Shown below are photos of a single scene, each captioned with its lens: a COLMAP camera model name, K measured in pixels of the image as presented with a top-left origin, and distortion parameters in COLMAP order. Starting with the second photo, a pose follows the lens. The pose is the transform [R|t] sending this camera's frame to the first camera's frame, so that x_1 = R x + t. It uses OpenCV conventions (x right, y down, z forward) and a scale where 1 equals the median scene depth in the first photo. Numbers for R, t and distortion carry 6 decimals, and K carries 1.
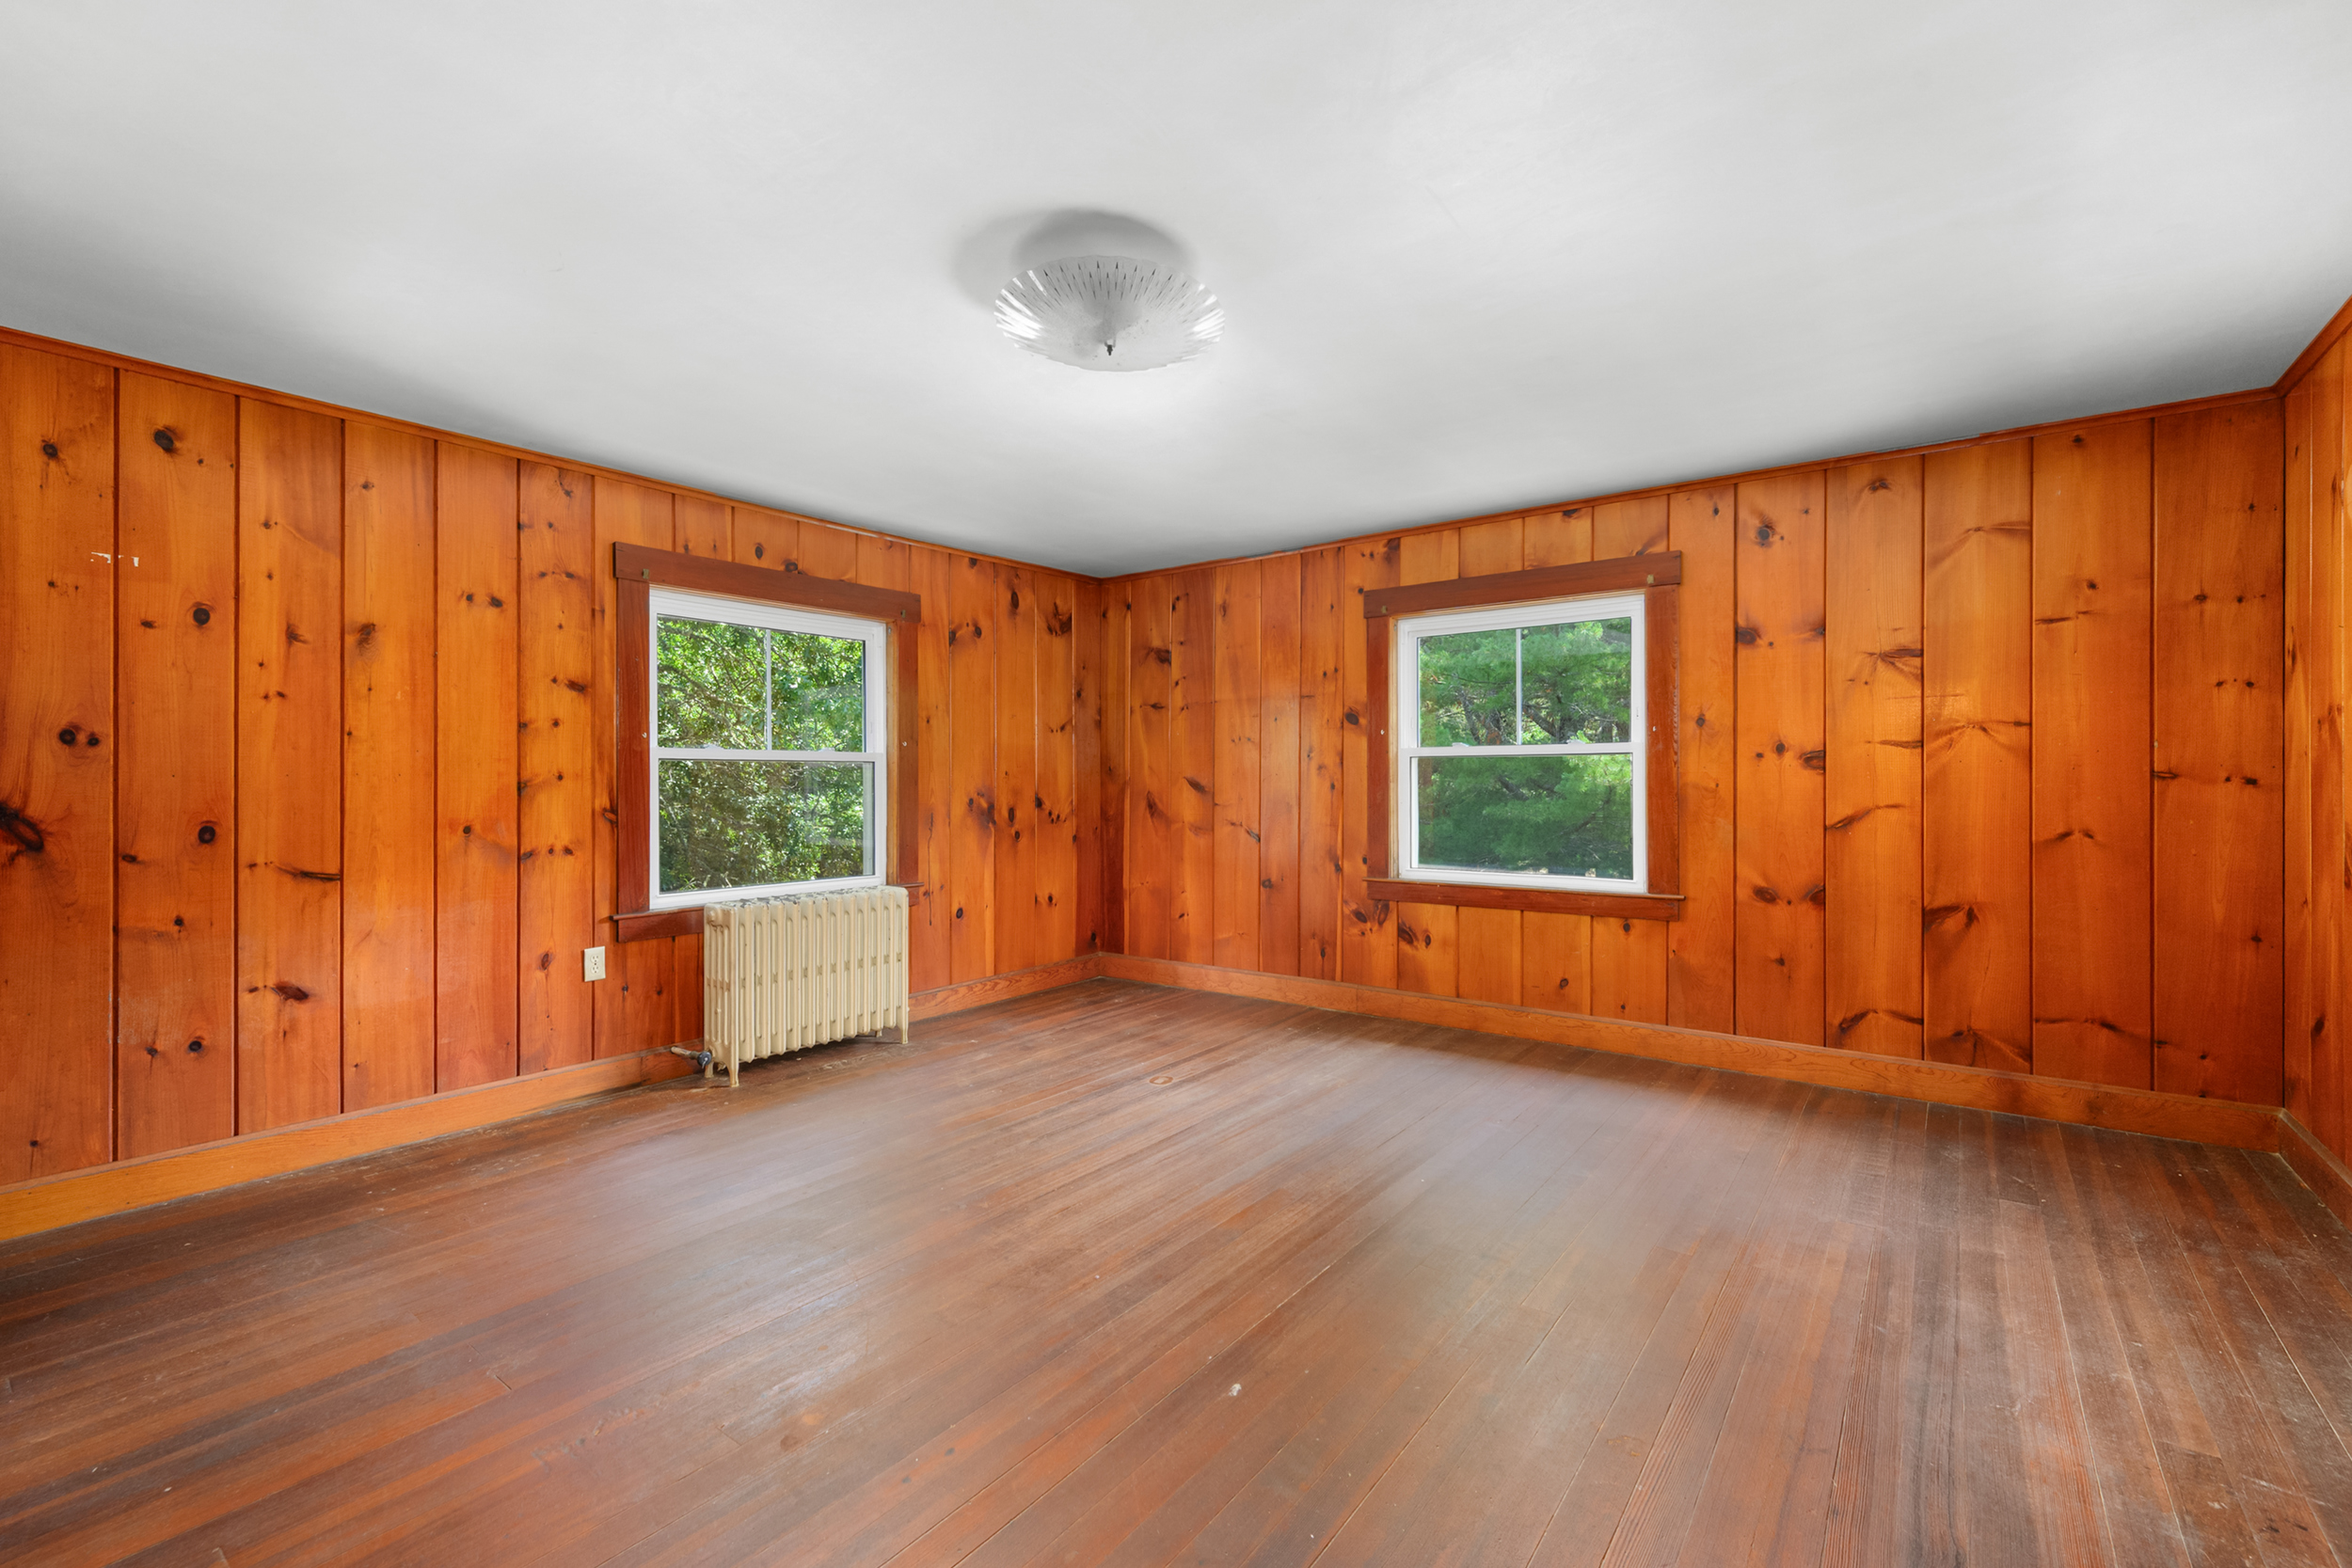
lens RADIAL K [[988.6, 0, 1172.4], [0, 988.6, 792.0], [0, 0, 1]] dist [-0.000752, -0.000300]
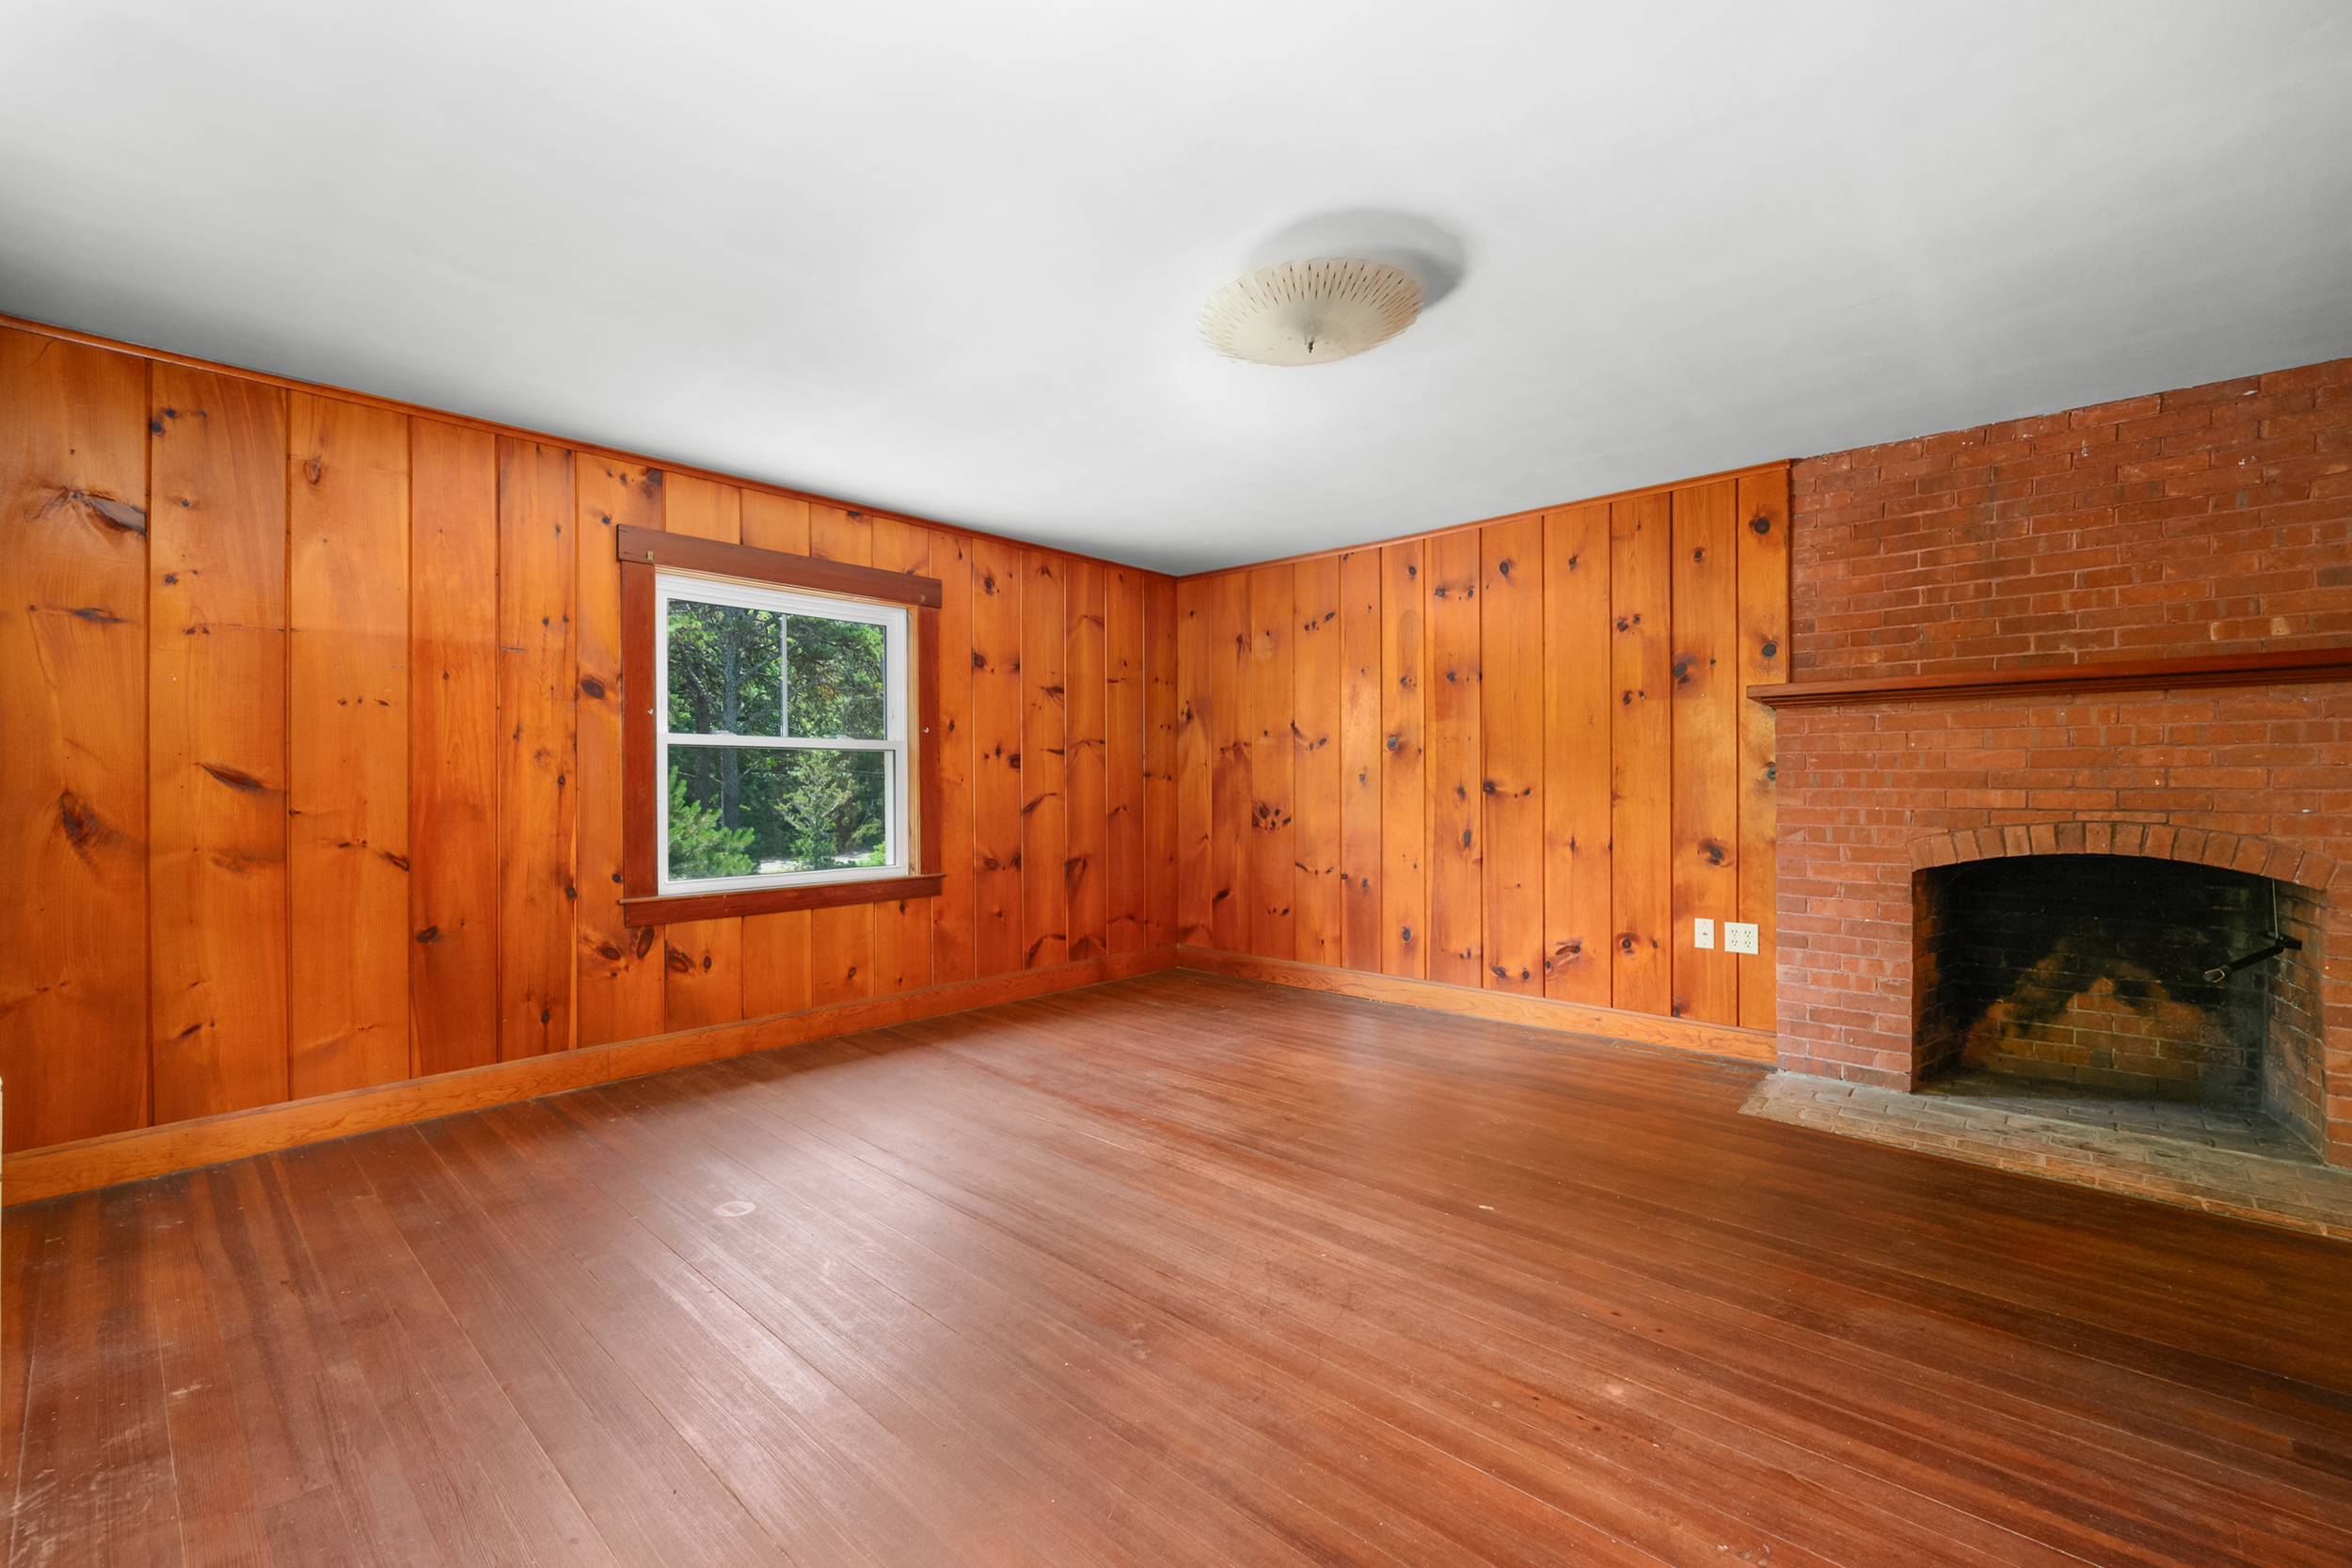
lens RADIAL K [[1006.4, 0, 1175.9], [0, 1006.4, 790.8], [0, 0, 1]] dist [-0.001268, 0.000269]
pose [[0.092514, -0.010920, 0.995652, -0.625754], [0.005886, 0.999928, 0.010420, -0.004080], [-0.995694, 0.004896, 0.092571, 0.581720]]
